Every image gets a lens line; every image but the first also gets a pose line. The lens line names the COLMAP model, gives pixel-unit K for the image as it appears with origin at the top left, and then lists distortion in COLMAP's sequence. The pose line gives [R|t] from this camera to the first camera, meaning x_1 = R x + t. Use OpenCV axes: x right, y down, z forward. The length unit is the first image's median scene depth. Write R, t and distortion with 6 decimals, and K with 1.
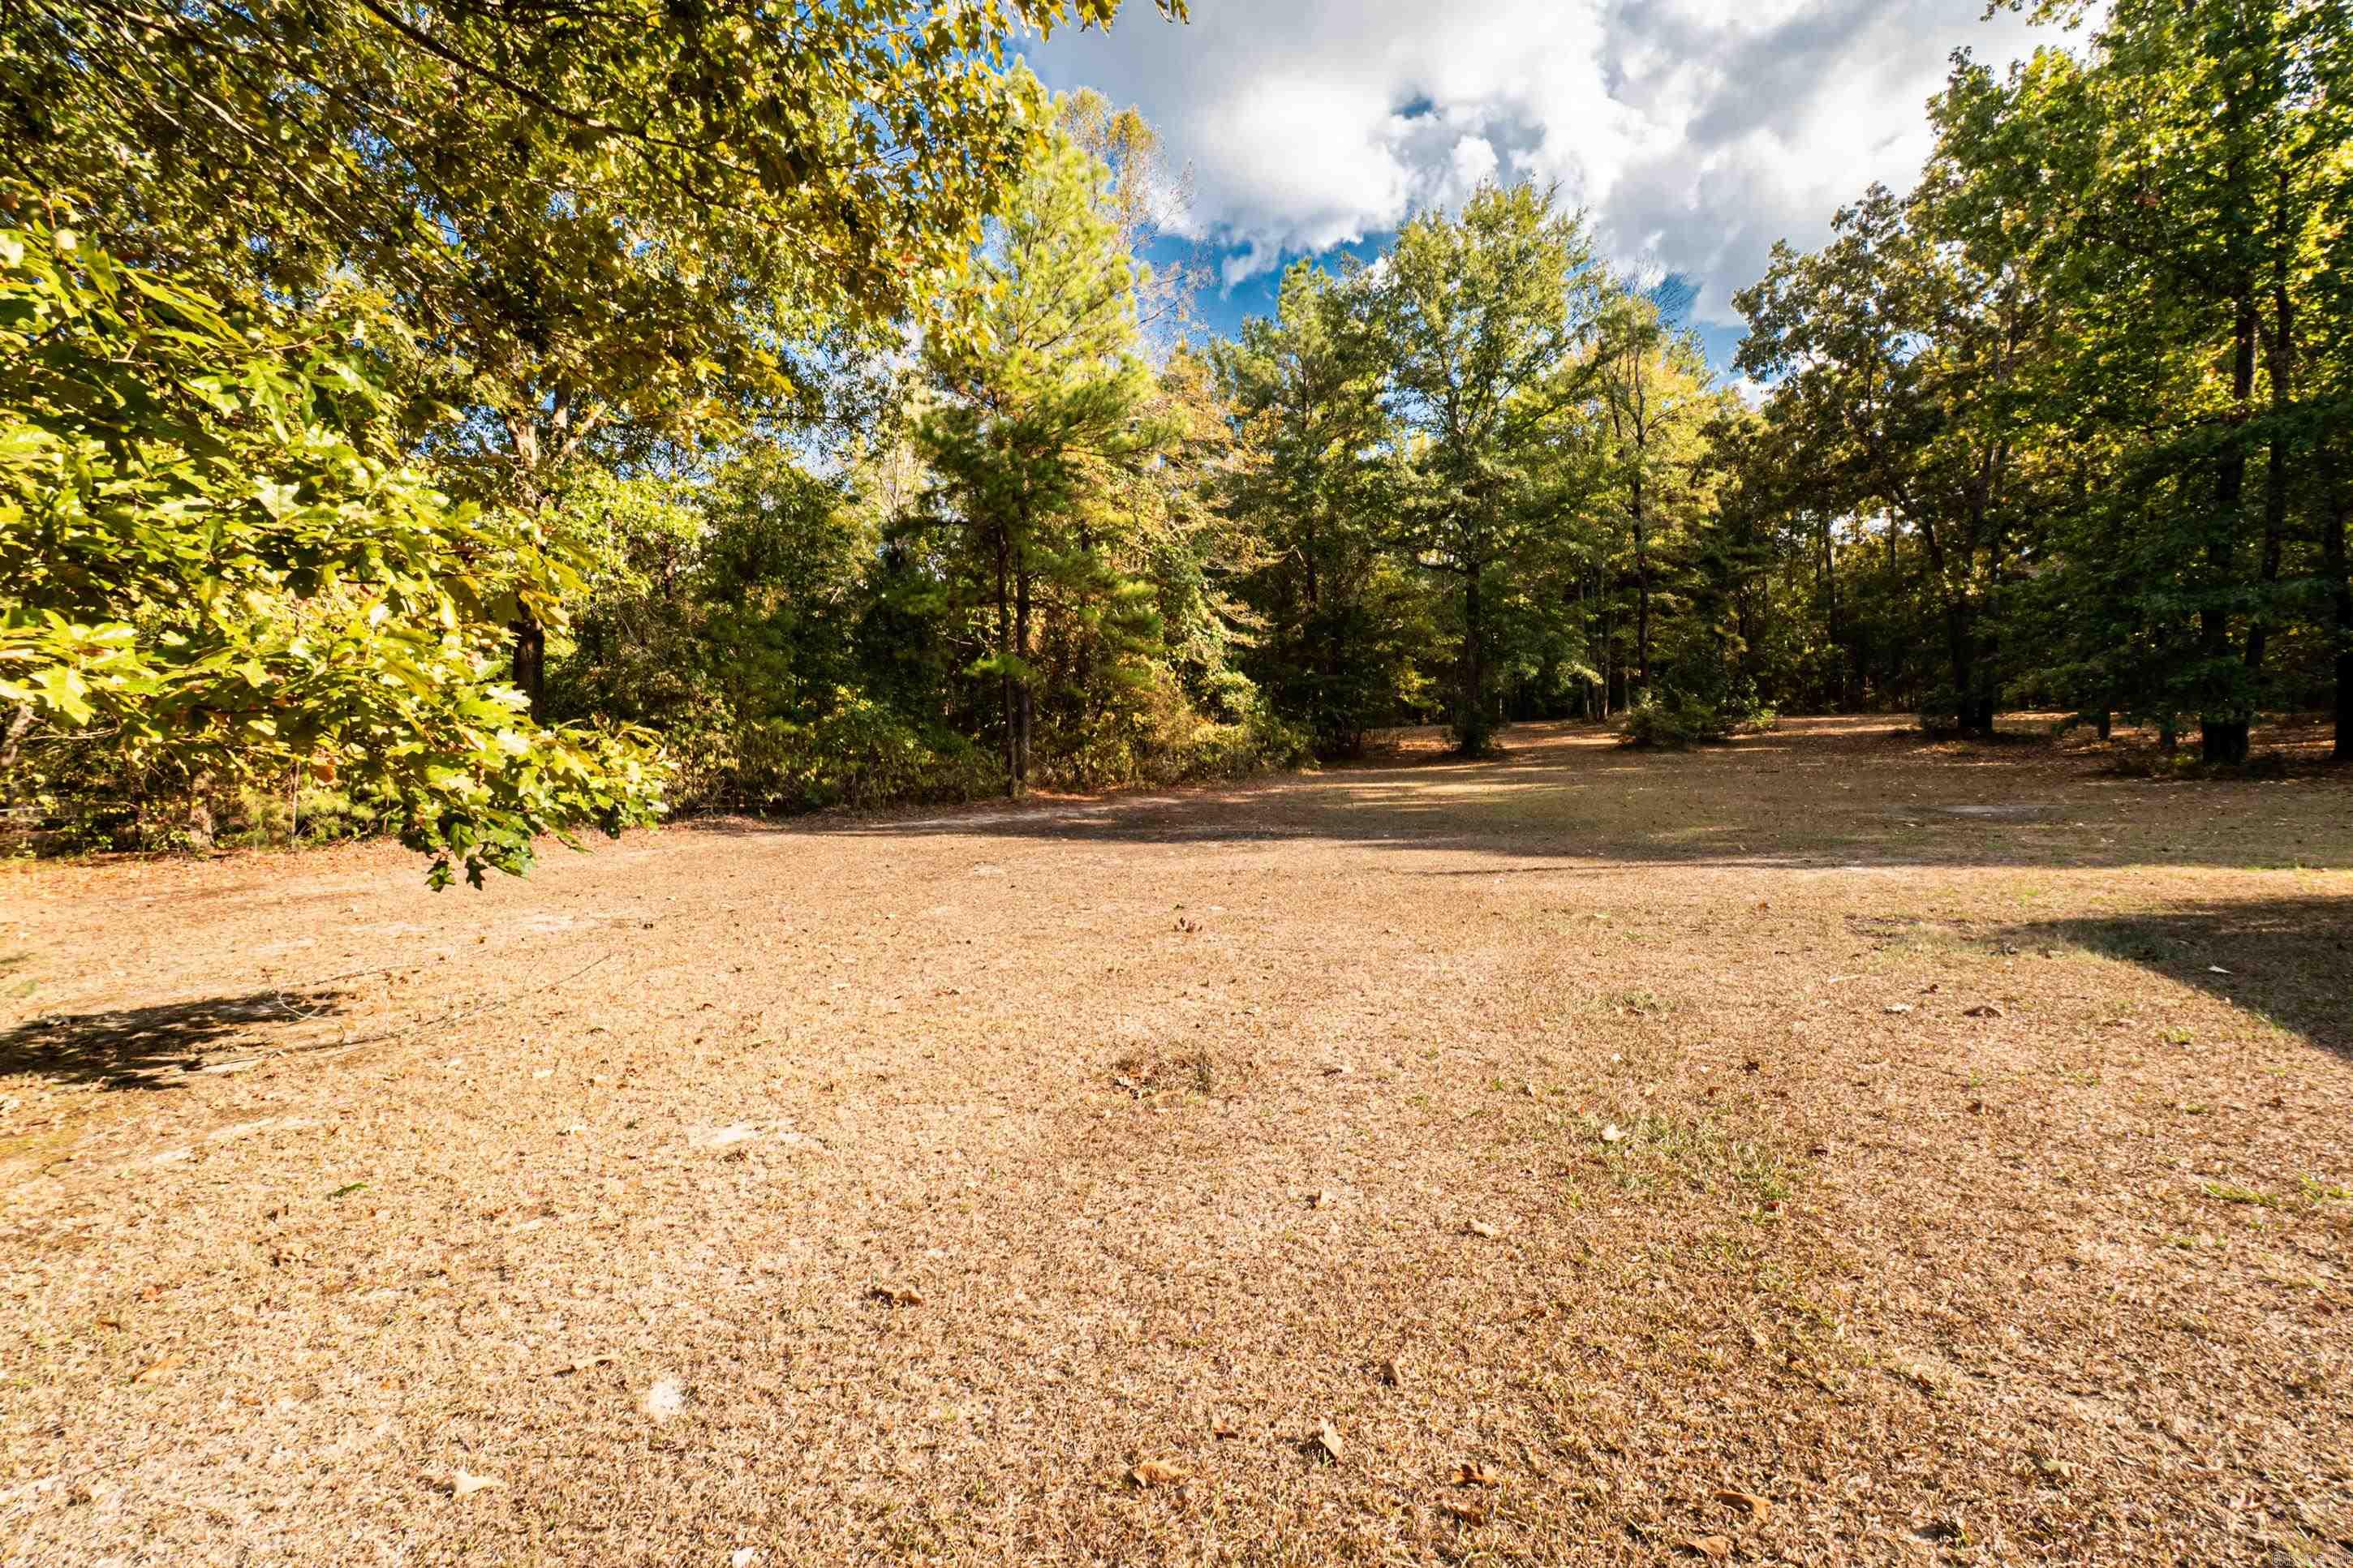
lens RADIAL K [[1049.0, 0, 1175.4], [0, 1049.0, 780.8], [0, 0, 1]] dist [0.001455, -0.000145]
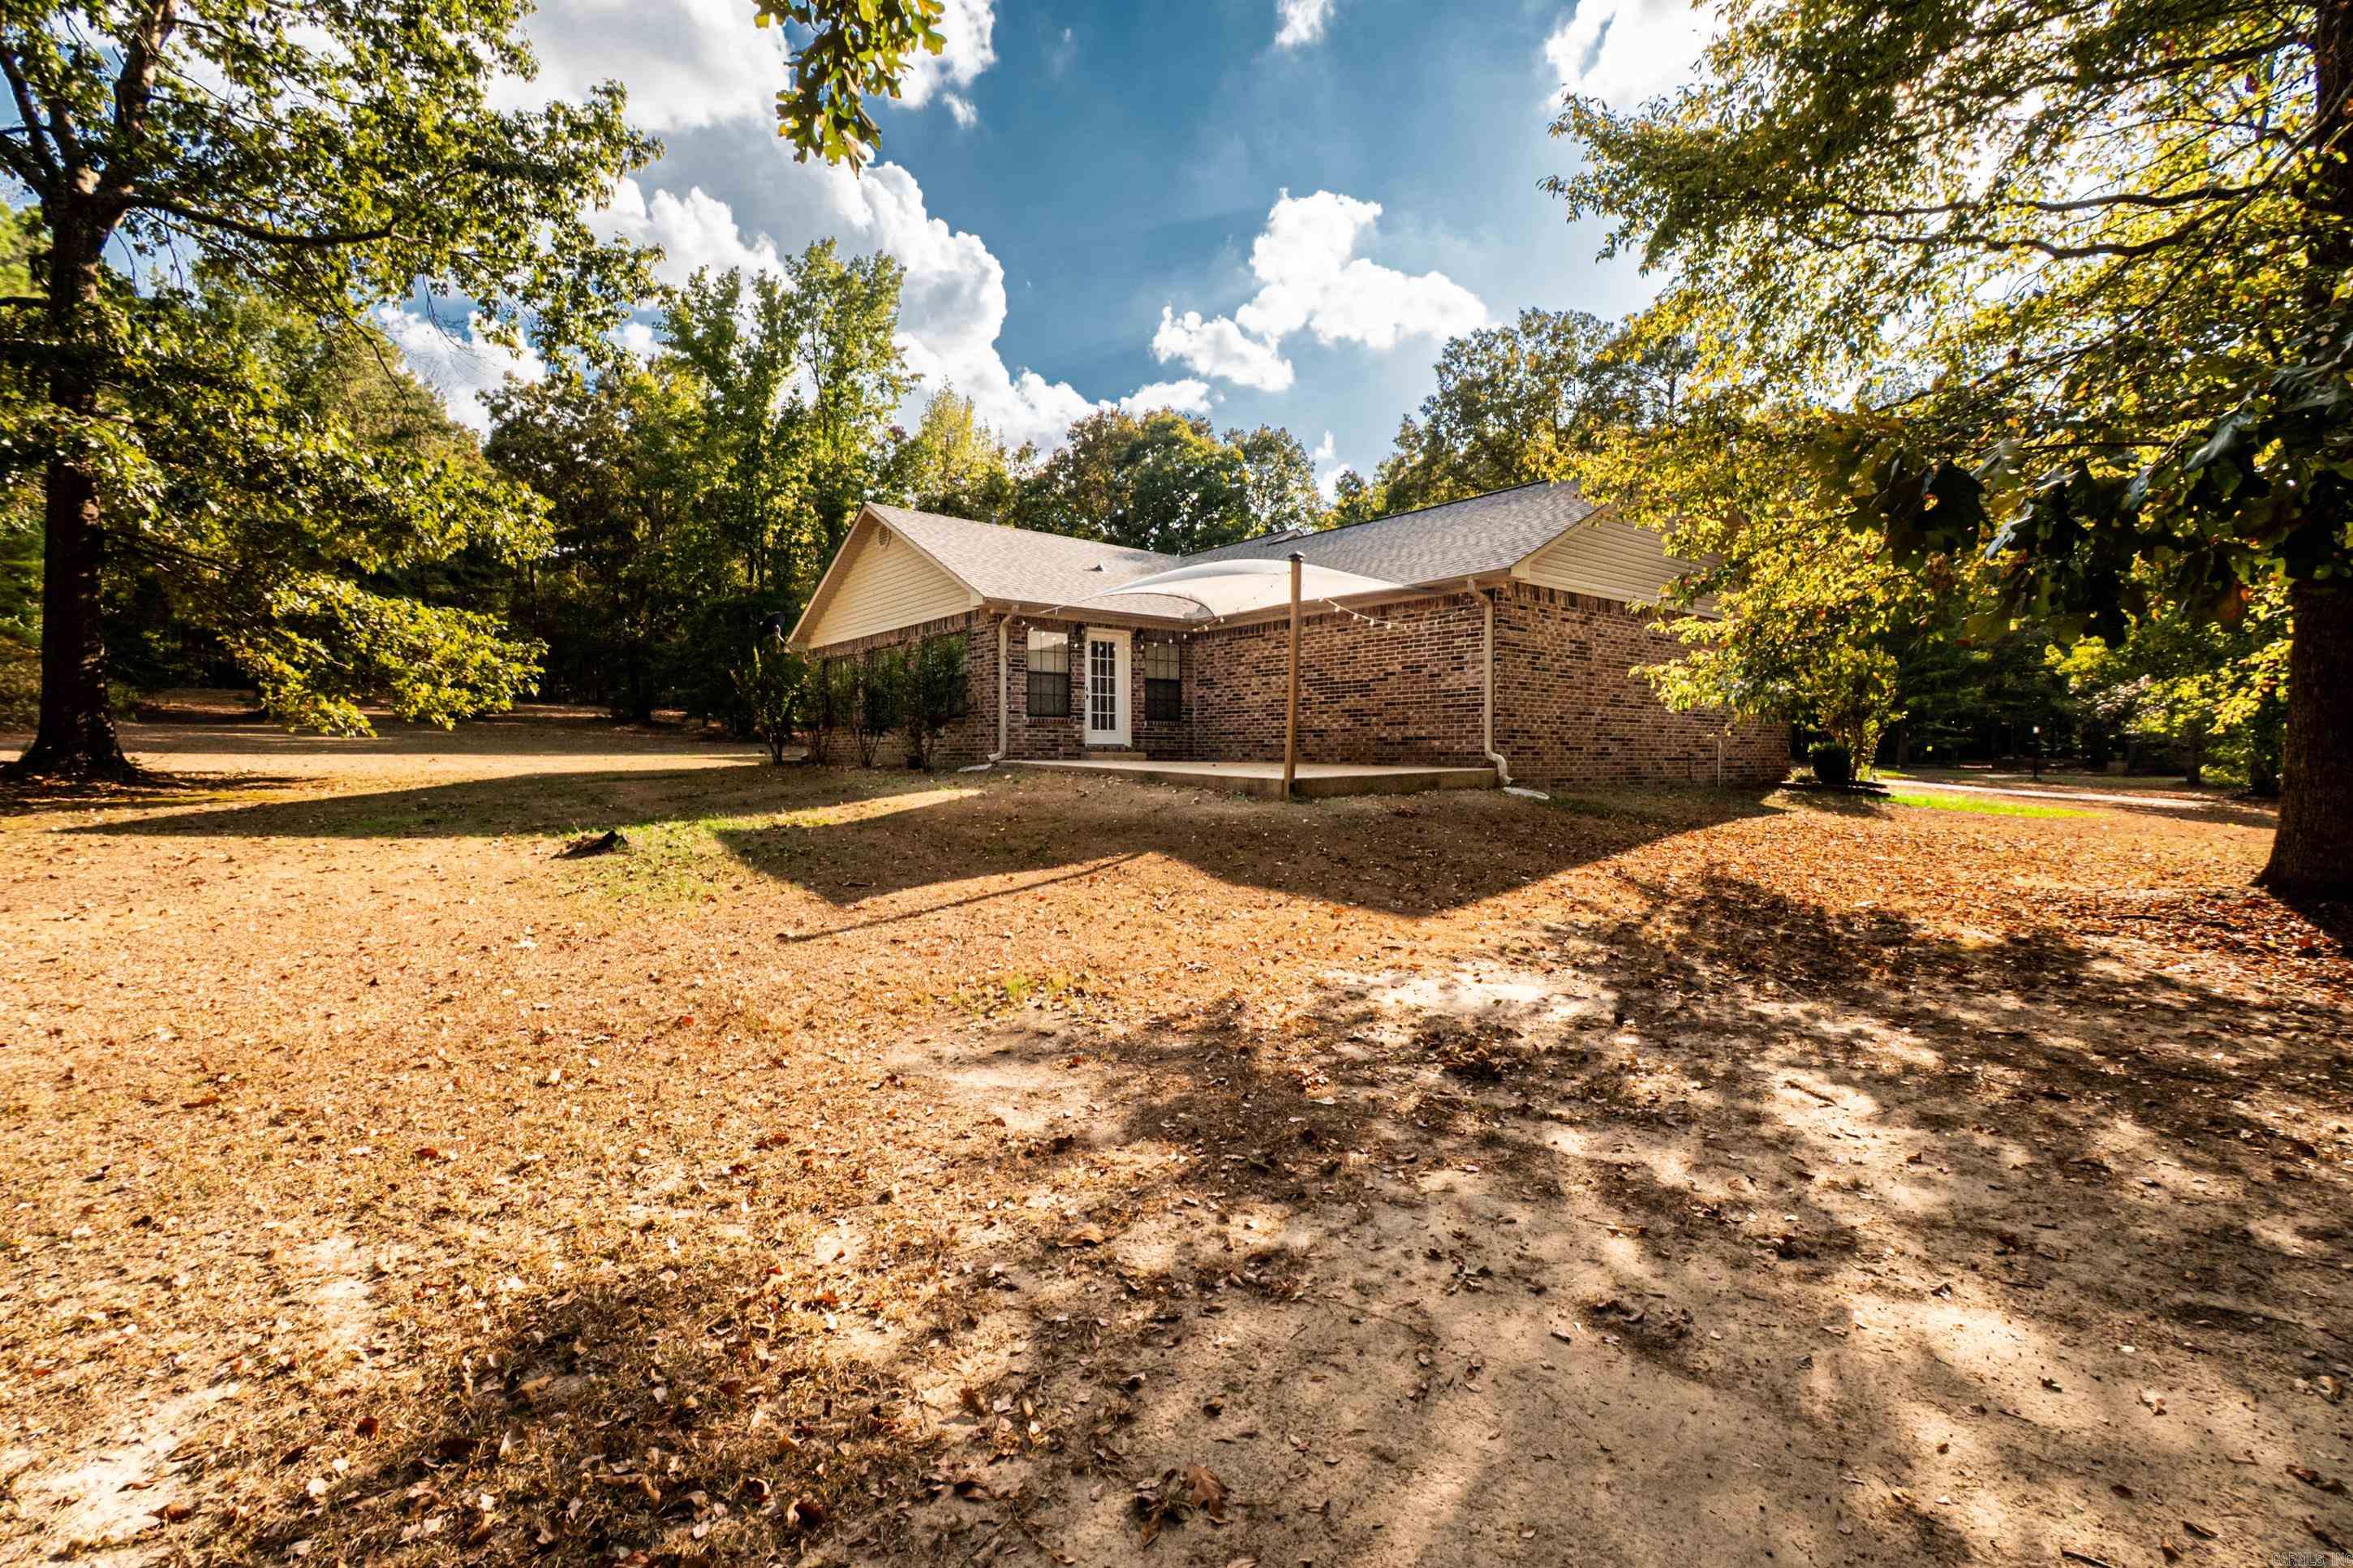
lens RADIAL K [[1049.0, 0, 1175.6], [0, 1049.0, 772.4], [0, 0, 1]] dist [0.001455, -0.000145]
pose [[0.410887, -0.011571, 0.911613, -0.539968], [0.004516, 0.999933, 0.010656, 0.031146], [-0.911675, -0.000261, 0.410912, -0.609005]]
